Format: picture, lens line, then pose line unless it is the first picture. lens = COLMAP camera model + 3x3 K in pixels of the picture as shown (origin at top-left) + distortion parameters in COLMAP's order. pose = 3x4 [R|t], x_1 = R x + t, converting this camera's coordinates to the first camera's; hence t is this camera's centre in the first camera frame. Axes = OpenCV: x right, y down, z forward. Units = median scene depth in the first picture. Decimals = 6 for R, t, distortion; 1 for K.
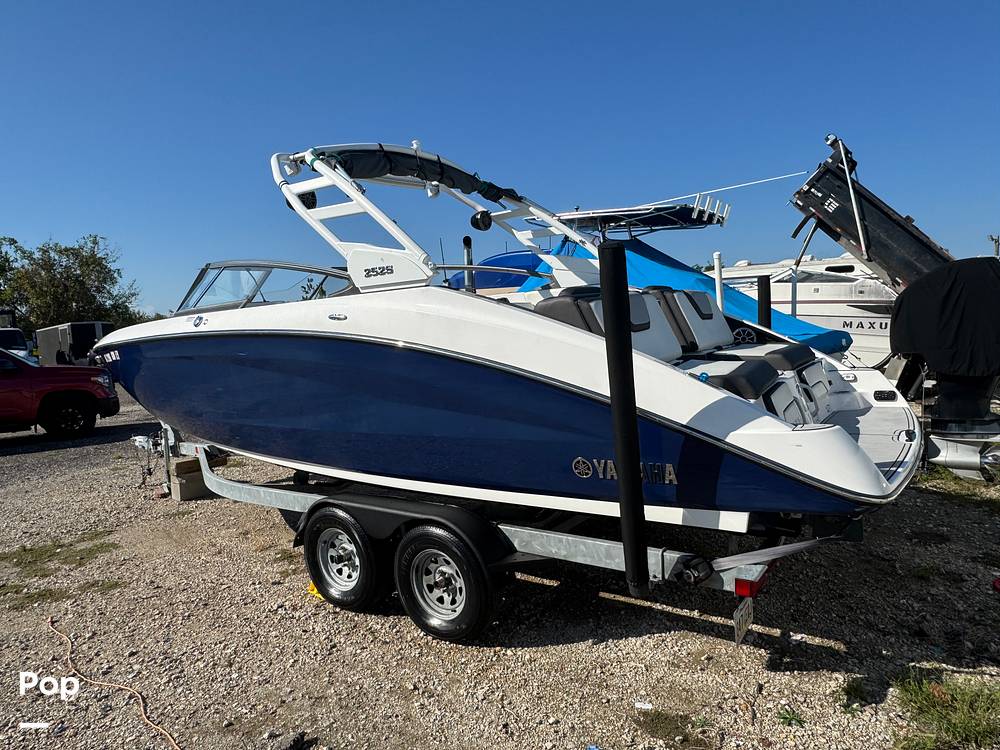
lens RADIAL K [[651.7, 0, 504.7], [0, 651.7, 373.9], [0, 0, 1]] dist [-0.004388, -0.001439]
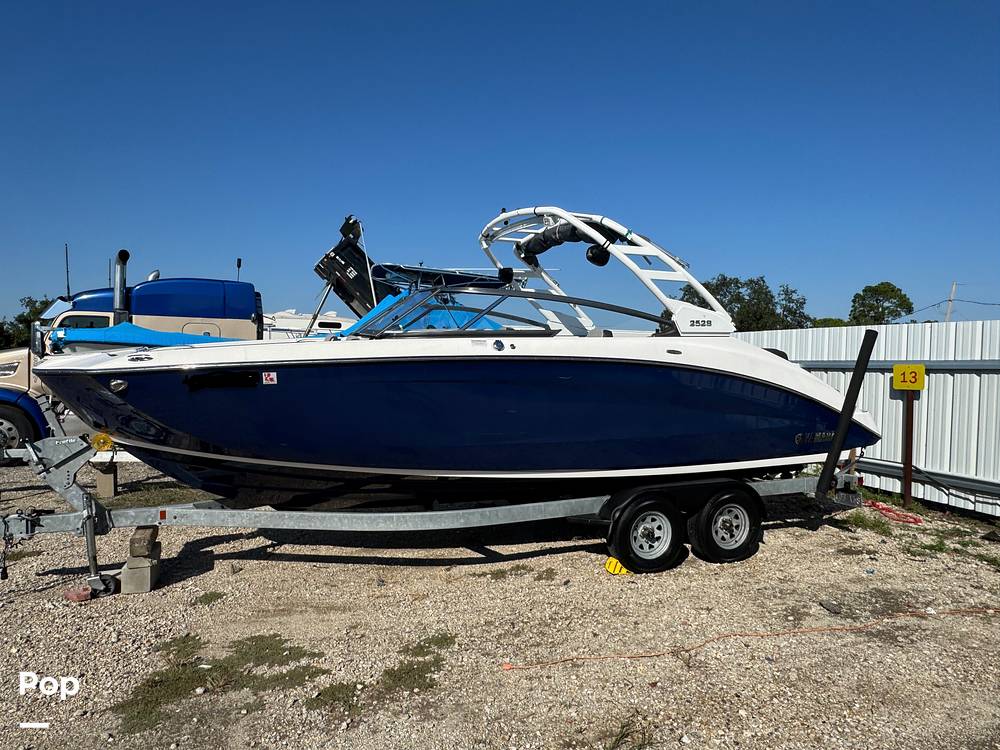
lens RADIAL K [[651.7, 0, 502.2], [0, 651.7, 375.8], [0, 0, 1]] dist [-0.004388, -0.001439]
pose [[0.557611, 0.027146, 0.829659, -1.443241], [0.032834, 0.997962, -0.054720, 0.025293], [-0.829453, 0.057753, 0.555583, 0.475346]]
